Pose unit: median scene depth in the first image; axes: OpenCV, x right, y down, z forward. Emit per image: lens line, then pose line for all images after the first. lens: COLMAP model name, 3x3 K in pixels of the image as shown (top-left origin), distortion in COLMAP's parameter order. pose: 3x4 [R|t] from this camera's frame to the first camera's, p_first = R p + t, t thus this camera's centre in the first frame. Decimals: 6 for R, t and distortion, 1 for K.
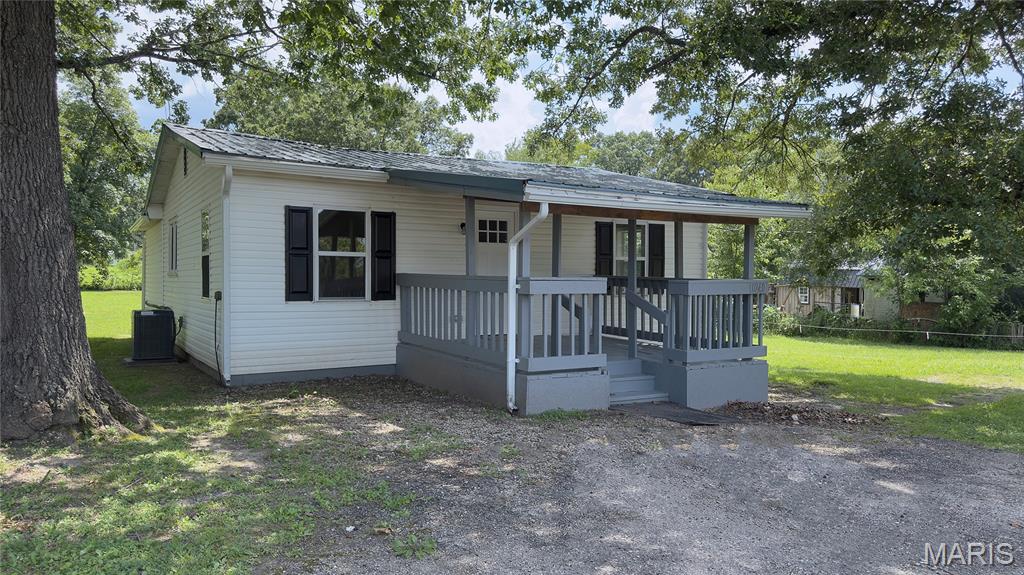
lens RADIAL K [[723.2, 0, 518.7], [0, 723.2, 289.5], [0, 0, 1]] dist [0.137969, -0.215395]
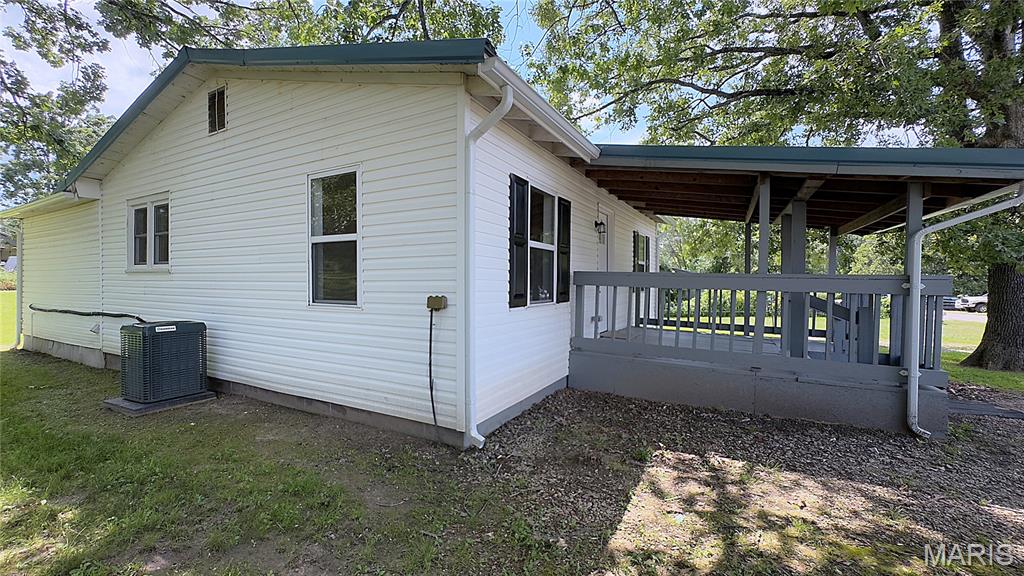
lens RADIAL K [[412.6, 0, 512.0], [0, 412.6, 288.0], [0, 0, 1]] dist [0.000137, 0.000861]
pose [[0.869631, 0.003870, 0.493687, -0.468695], [-0.003391, 0.999993, -0.001865, -0.002662], [-0.493690, -0.000052, 0.869638, 0.604811]]
